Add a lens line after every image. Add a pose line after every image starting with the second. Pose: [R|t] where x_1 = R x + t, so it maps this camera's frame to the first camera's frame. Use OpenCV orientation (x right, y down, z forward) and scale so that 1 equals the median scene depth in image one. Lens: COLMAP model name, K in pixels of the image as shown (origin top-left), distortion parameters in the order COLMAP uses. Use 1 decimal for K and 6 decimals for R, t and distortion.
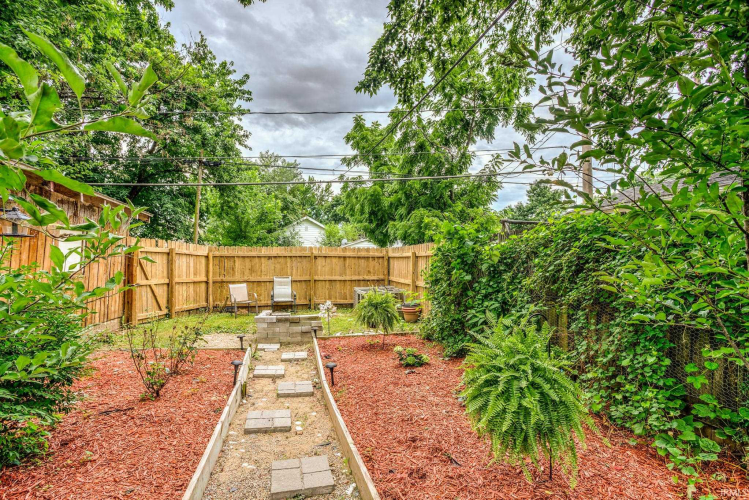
lens RADIAL K [[371.4, 0, 369.3], [0, 371.4, 252.8], [0, 0, 1]] dist [-0.046879, 0.022858]
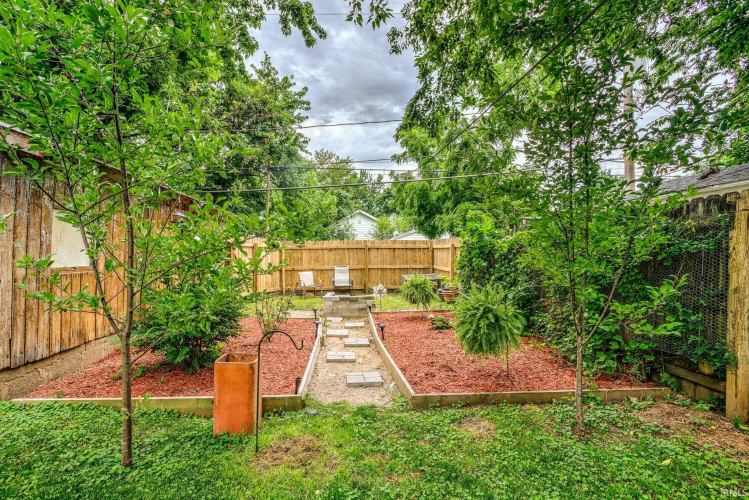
lens RADIAL K [[371.4, 0, 373.2], [0, 371.4, 249.7], [0, 0, 1]] dist [-0.046879, 0.022858]
pose [[0.991515, -0.009325, -0.129654, 0.021365], [0.011381, 0.999821, 0.015120, -0.003759], [0.129489, -0.016467, 0.991444, -0.171303]]
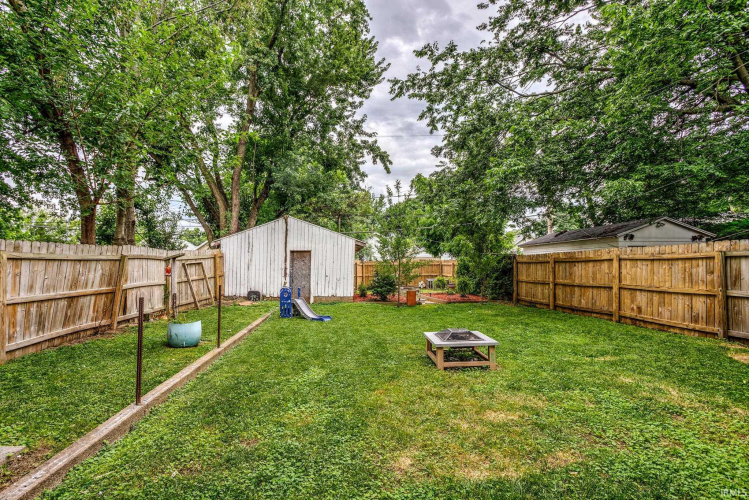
lens RADIAL K [[371.4, 0, 374.5], [0, 371.4, 249.9], [0, 0, 1]] dist [-0.046879, 0.022858]
pose [[0.993762, -0.011326, -0.110947, -0.118087], [0.009540, 0.999816, -0.016617, -0.050946], [0.111114, 0.015455, 0.993687, -1.433082]]
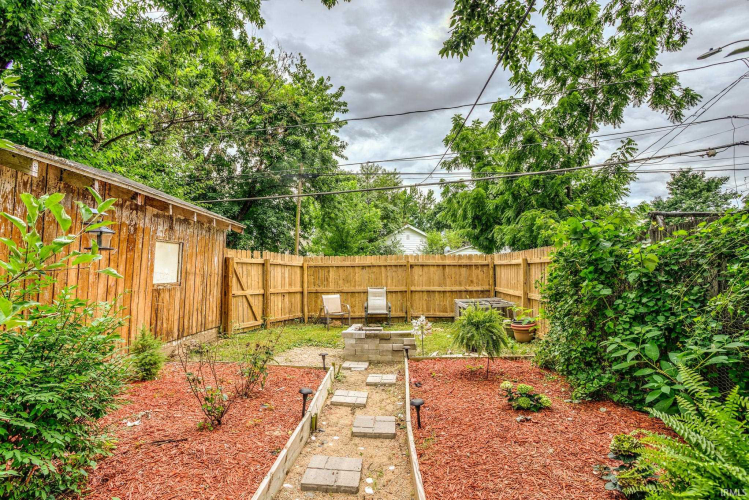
lens RADIAL K [[371.4, 0, 364.4], [0, 371.4, 253.3], [0, 0, 1]] dist [-0.046879, 0.022858]
pose [[0.957949, -0.022135, -0.286085, 0.009283], [0.015861, 0.999581, -0.024229, 0.000895], [0.286501, 0.018673, 0.957898, 0.085174]]
